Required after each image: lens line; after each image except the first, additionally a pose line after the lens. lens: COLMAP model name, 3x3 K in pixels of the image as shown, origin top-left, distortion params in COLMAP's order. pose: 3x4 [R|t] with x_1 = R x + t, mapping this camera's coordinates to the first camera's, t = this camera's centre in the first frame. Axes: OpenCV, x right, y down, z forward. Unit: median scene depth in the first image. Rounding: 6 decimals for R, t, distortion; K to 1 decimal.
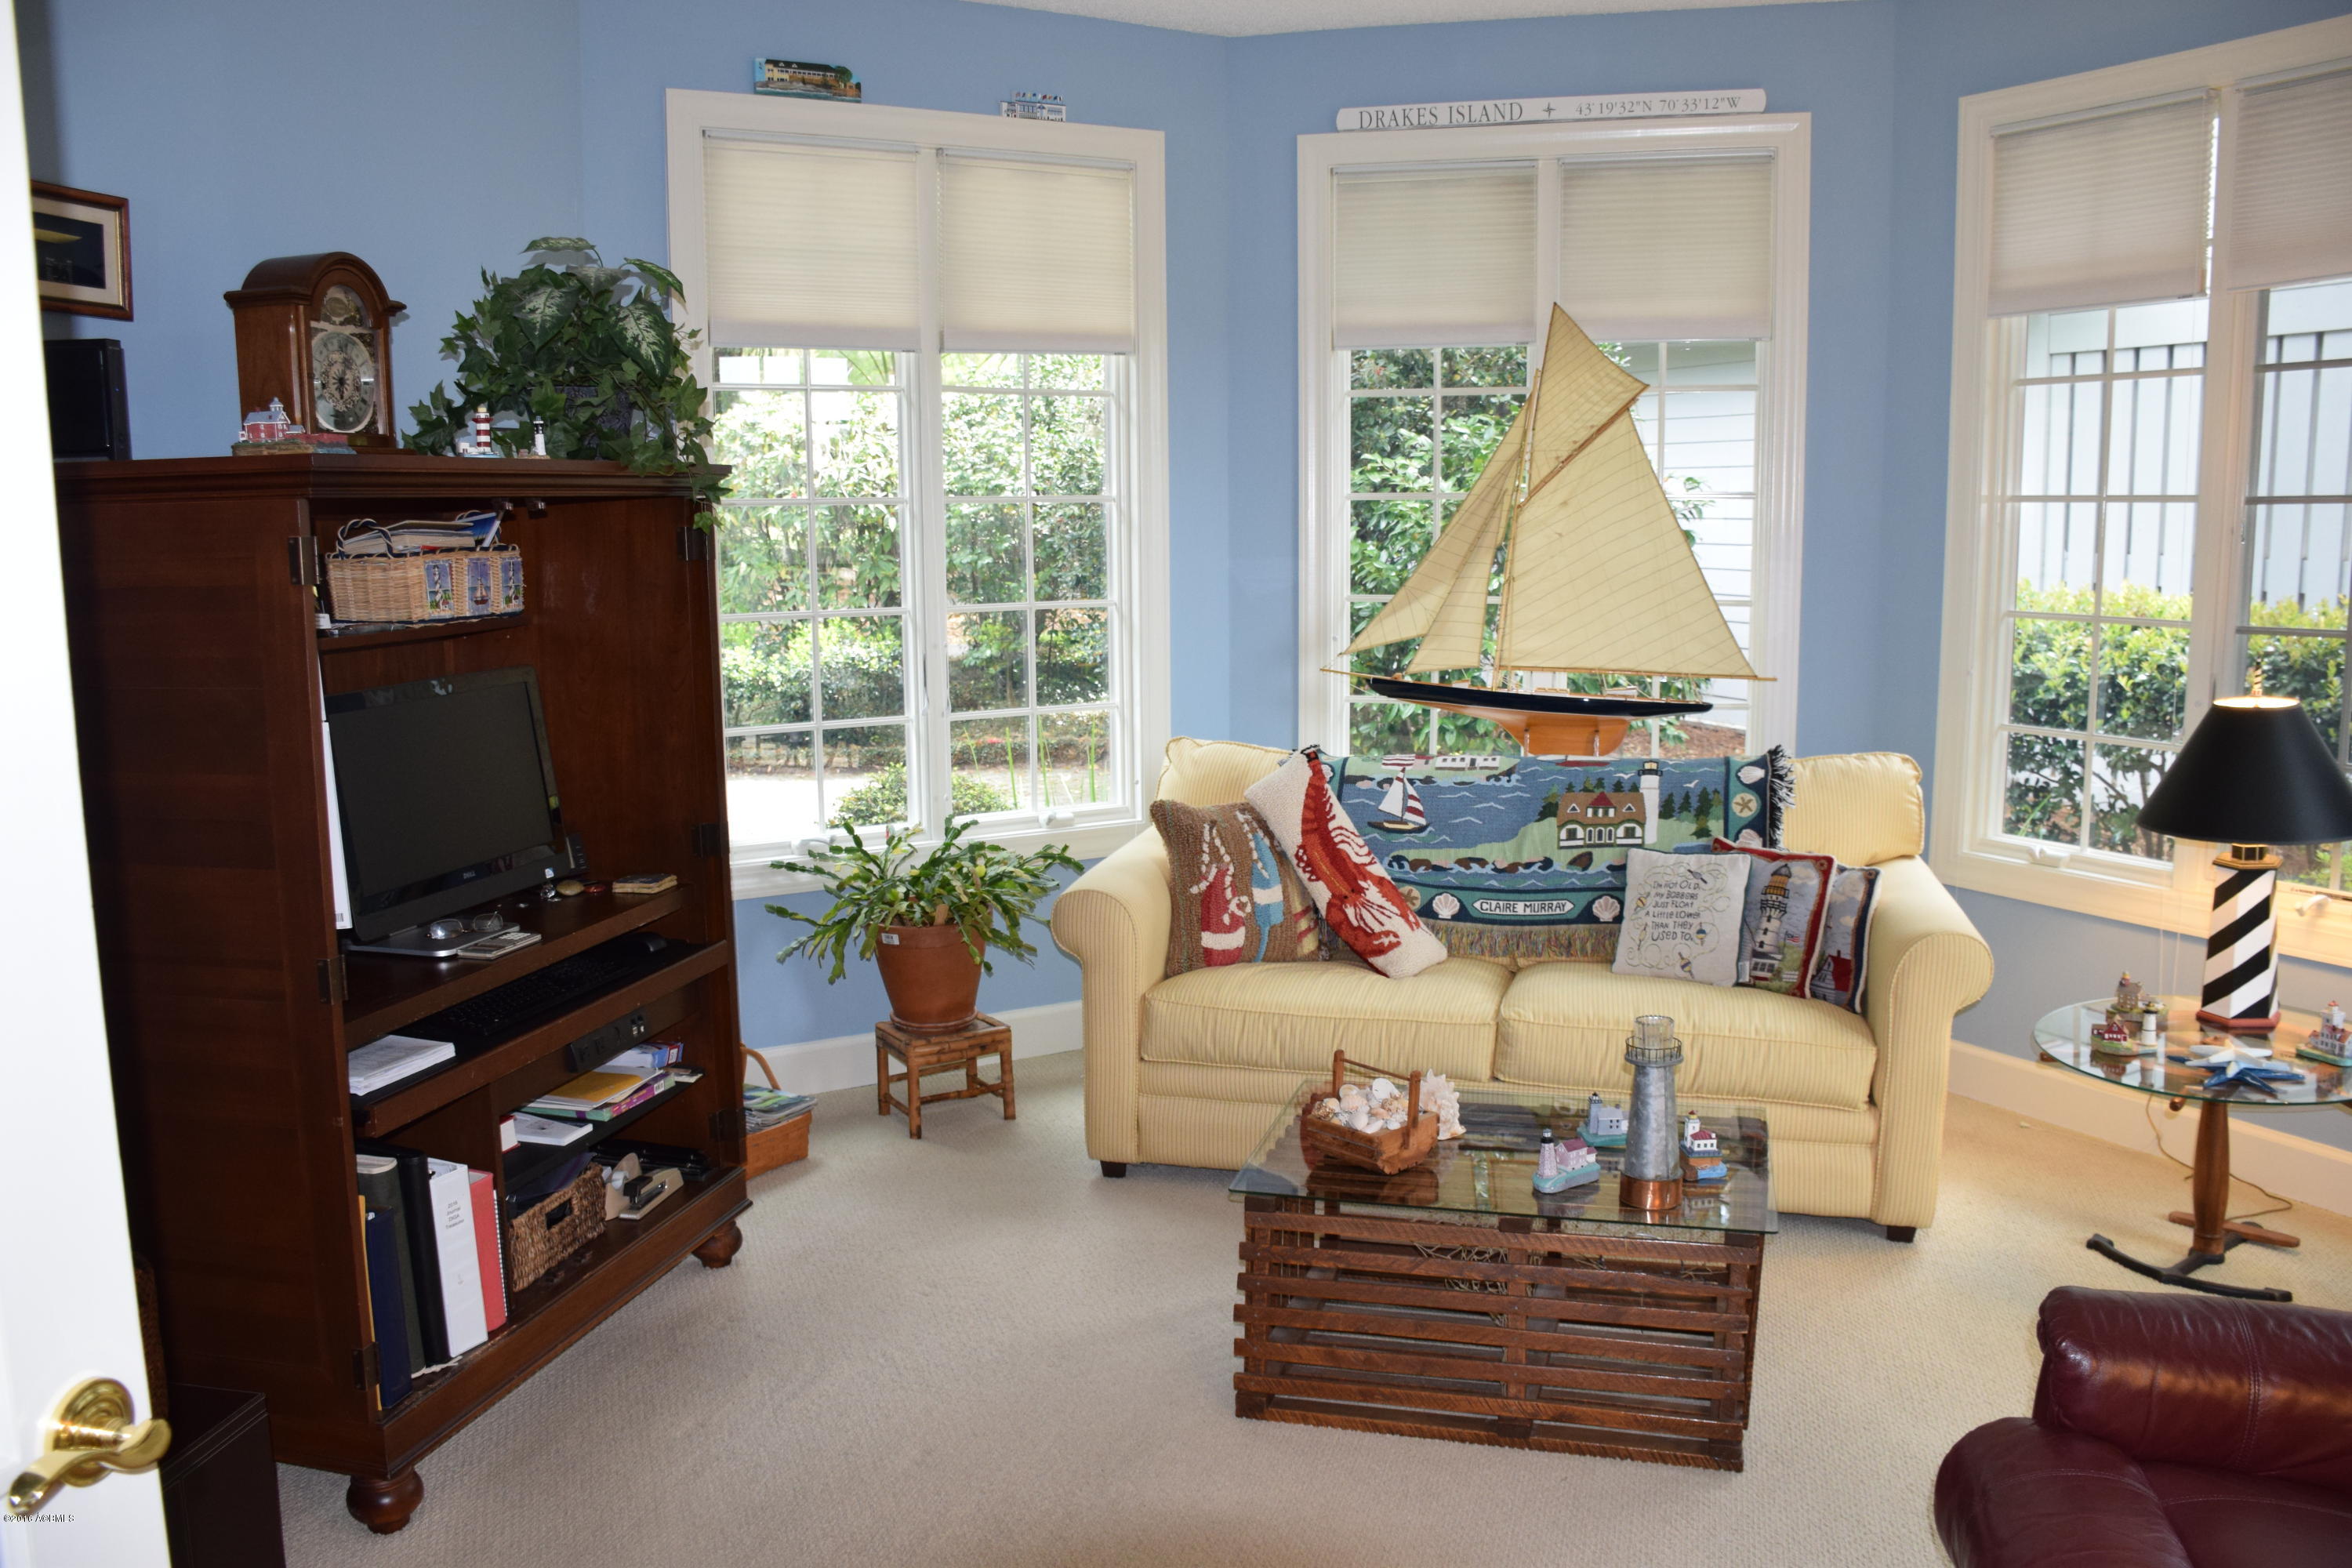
lens RADIAL K [[1846.8, 0, 1176.0], [0, 1846.8, 784.0], [0, 0, 1]] dist [-0.159853, 0.124808]
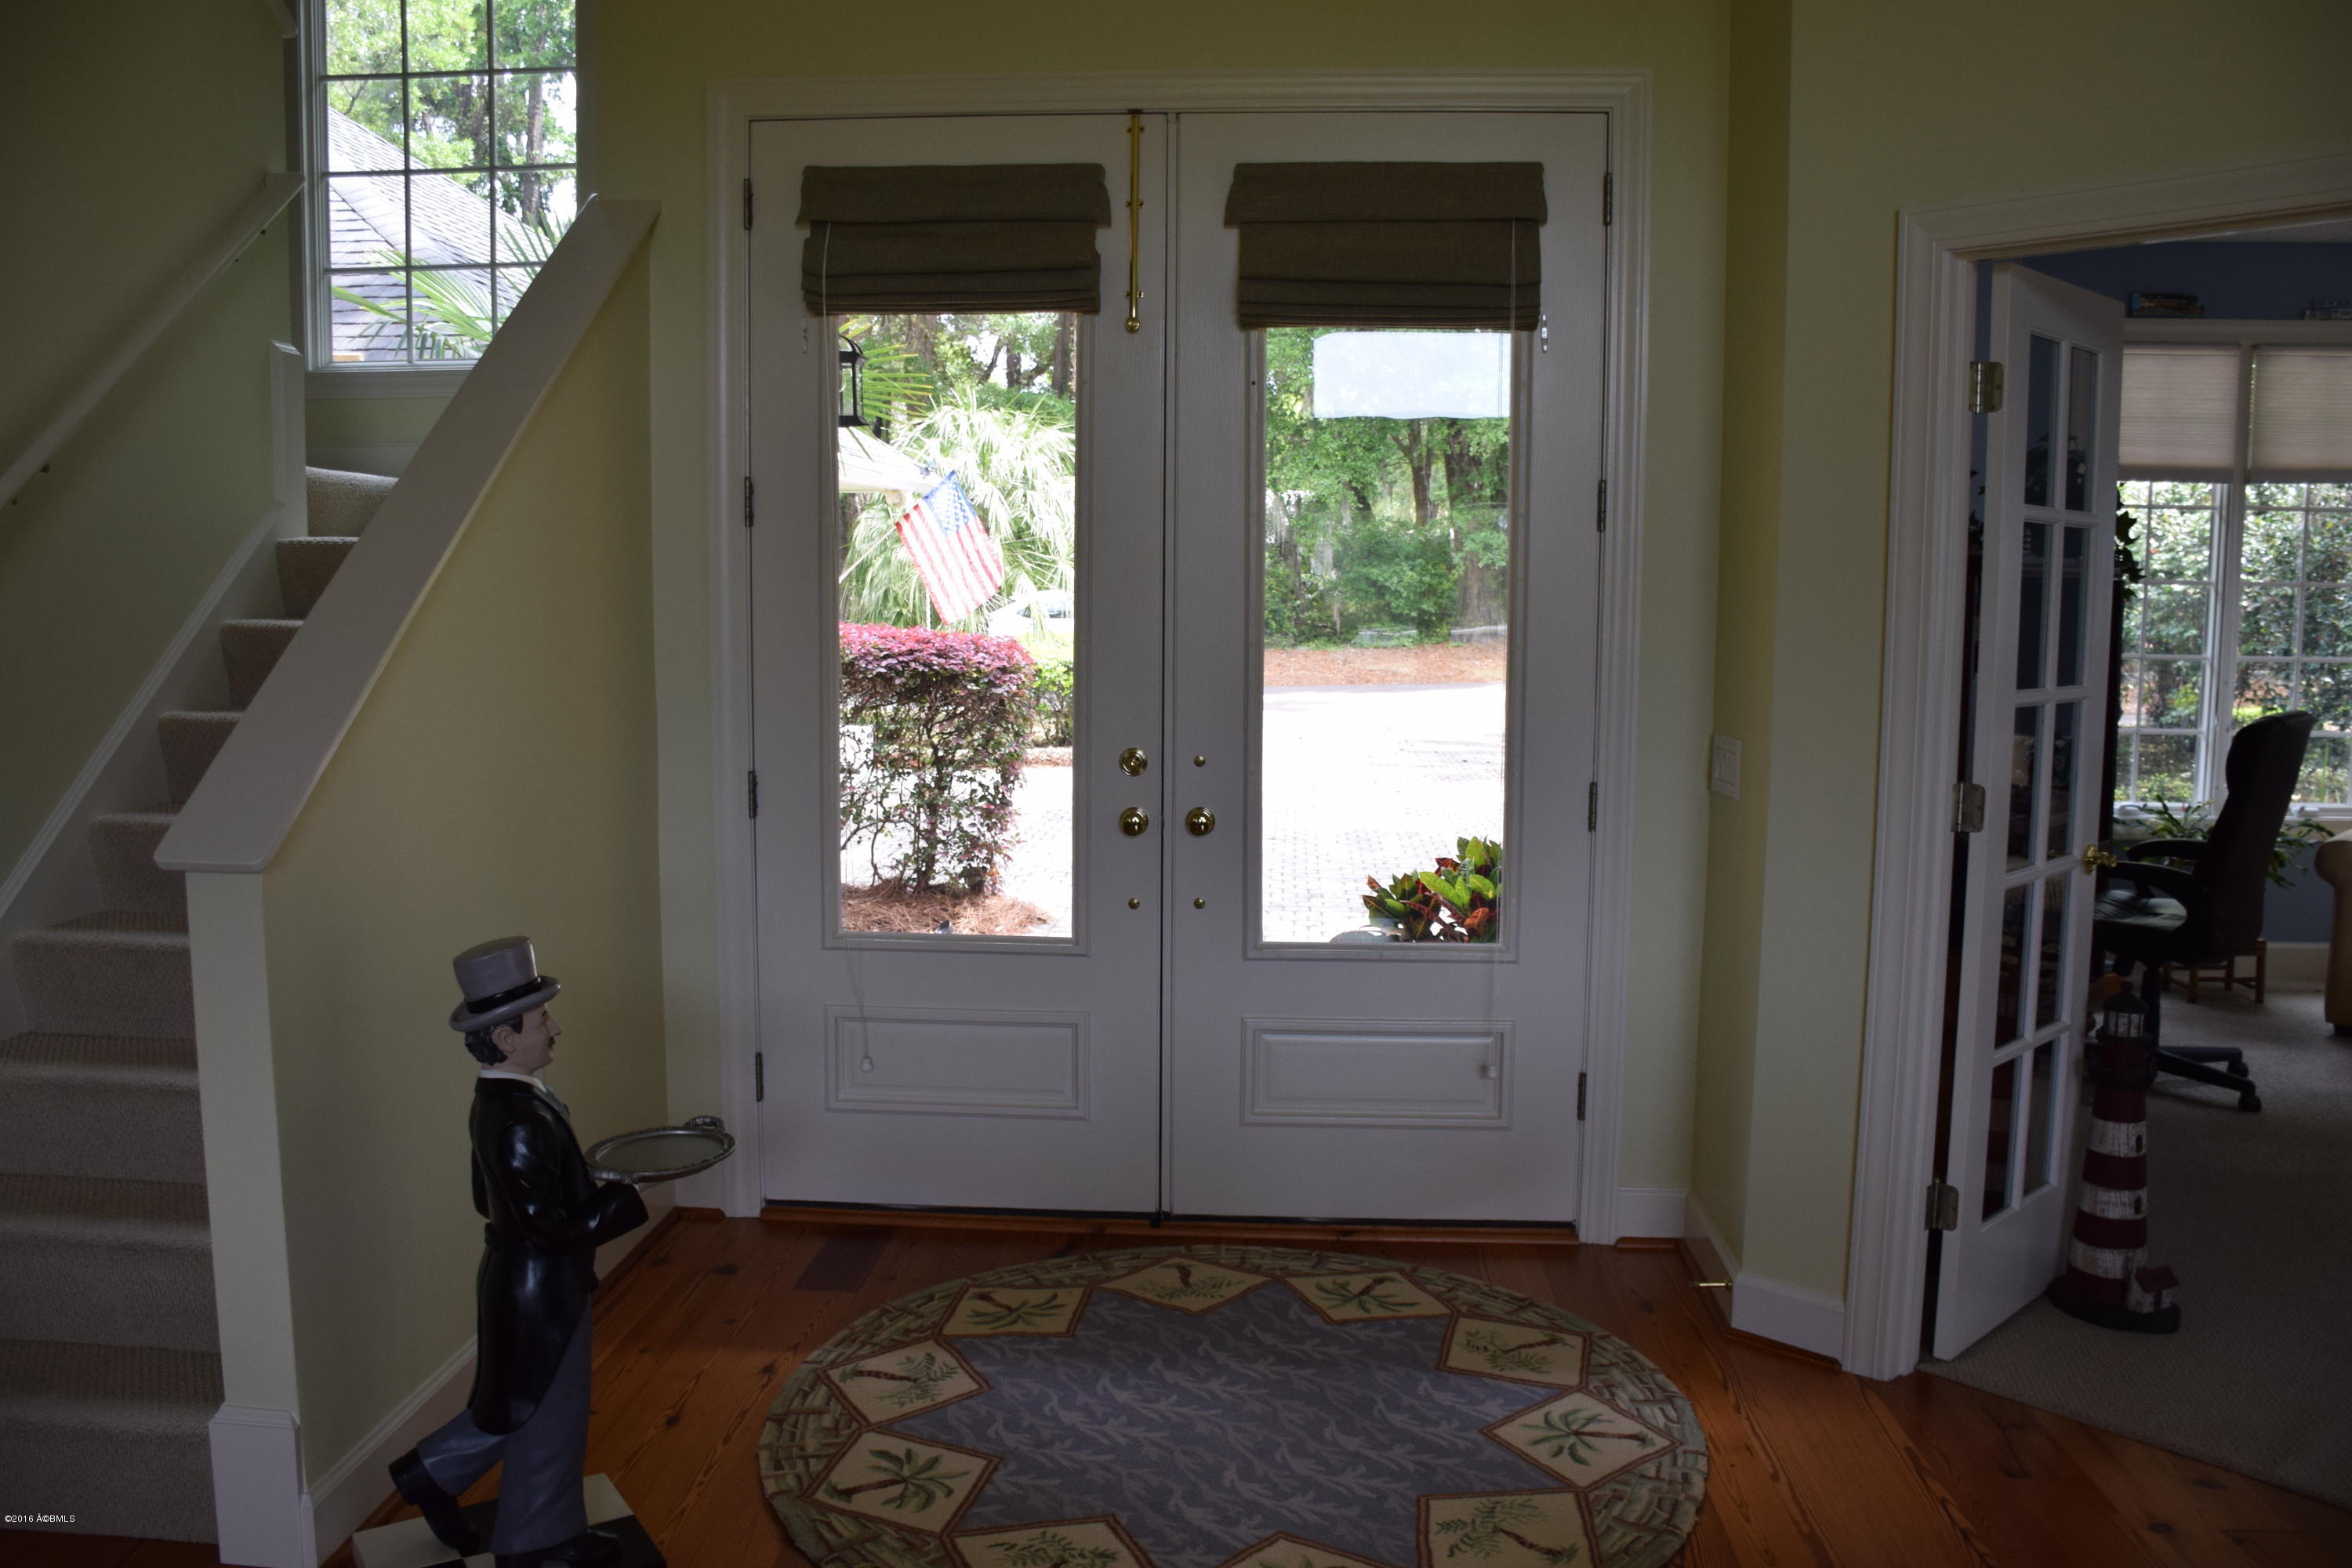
lens RADIAL K [[1846.8, 0, 1176.0], [0, 1846.8, 784.0], [0, 0, 1]] dist [-0.159853, 0.124808]
pose [[0.832788, 0.074471, -0.548561, -0.051478], [-0.093377, 0.995609, -0.006598, 0.100733], [0.545661, 0.056718, 0.836085, -0.681644]]
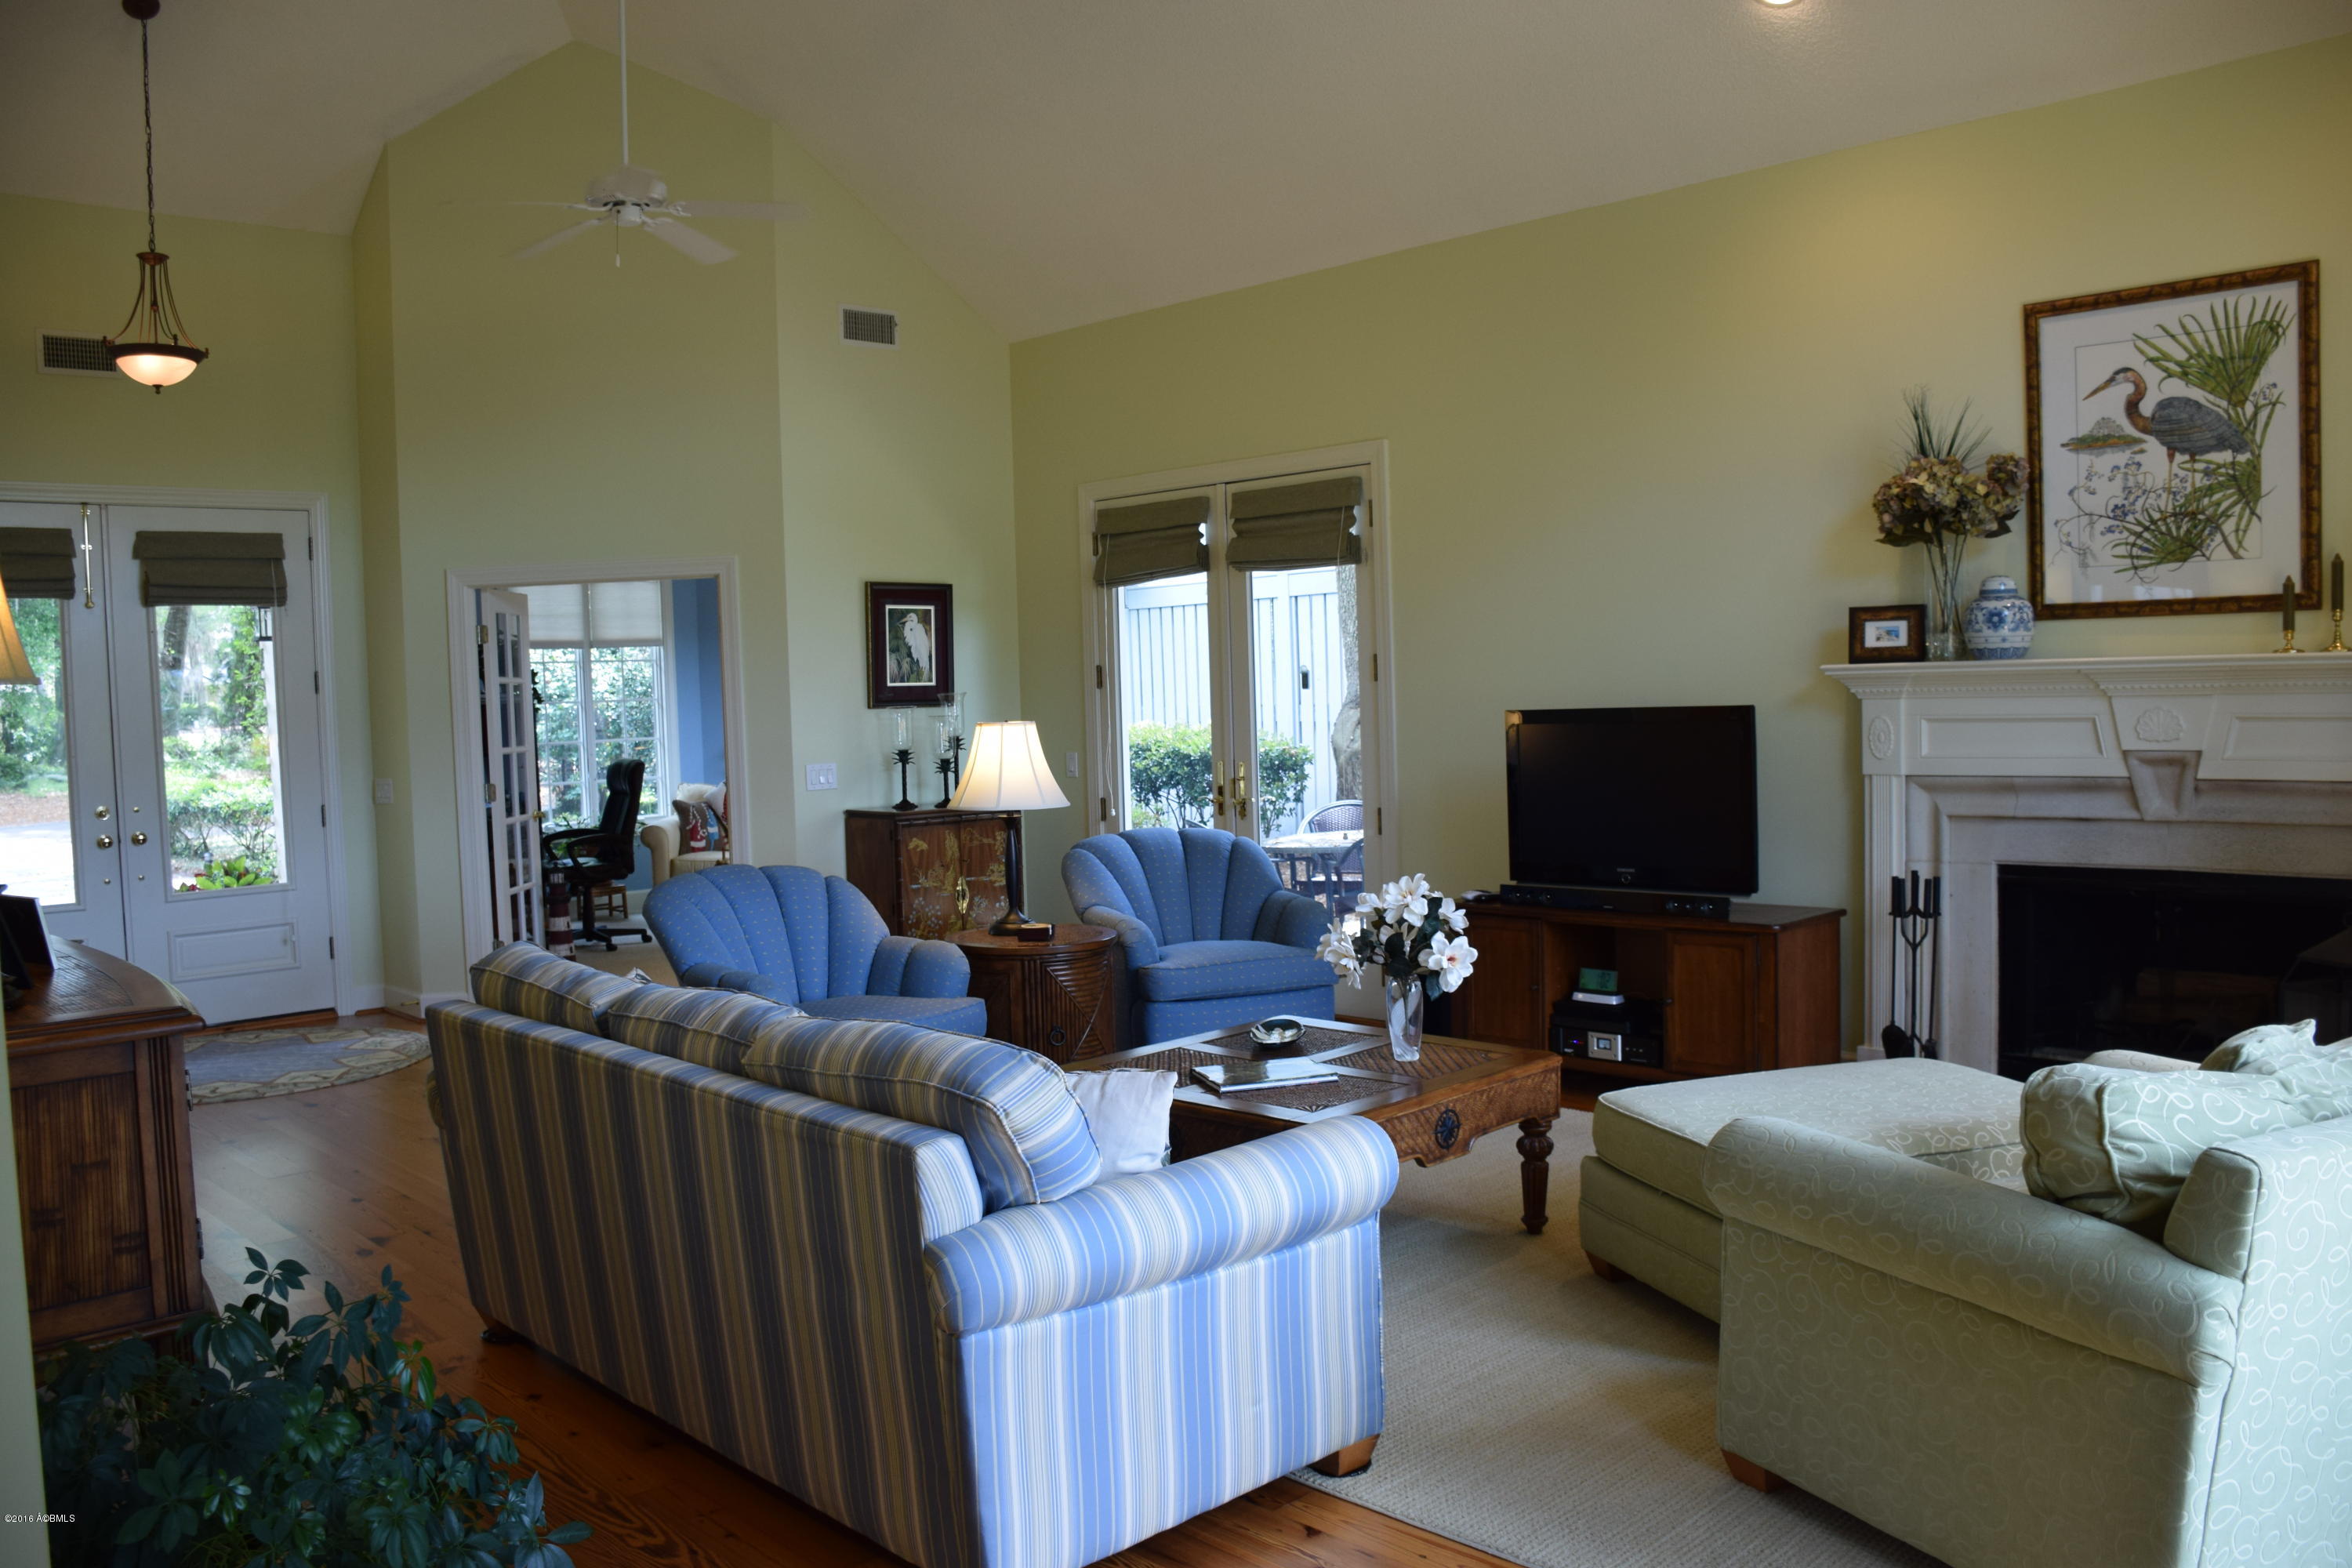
lens RADIAL K [[1846.8, 0, 1176.0], [0, 1846.8, 784.0], [0, 0, 1]] dist [-0.159853, 0.124808]
pose [[0.970317, -0.037909, 0.238848, 0.069781], [0.061799, 0.993715, -0.093337, 0.297050], [-0.233809, 0.105327, 0.966561, -1.969459]]
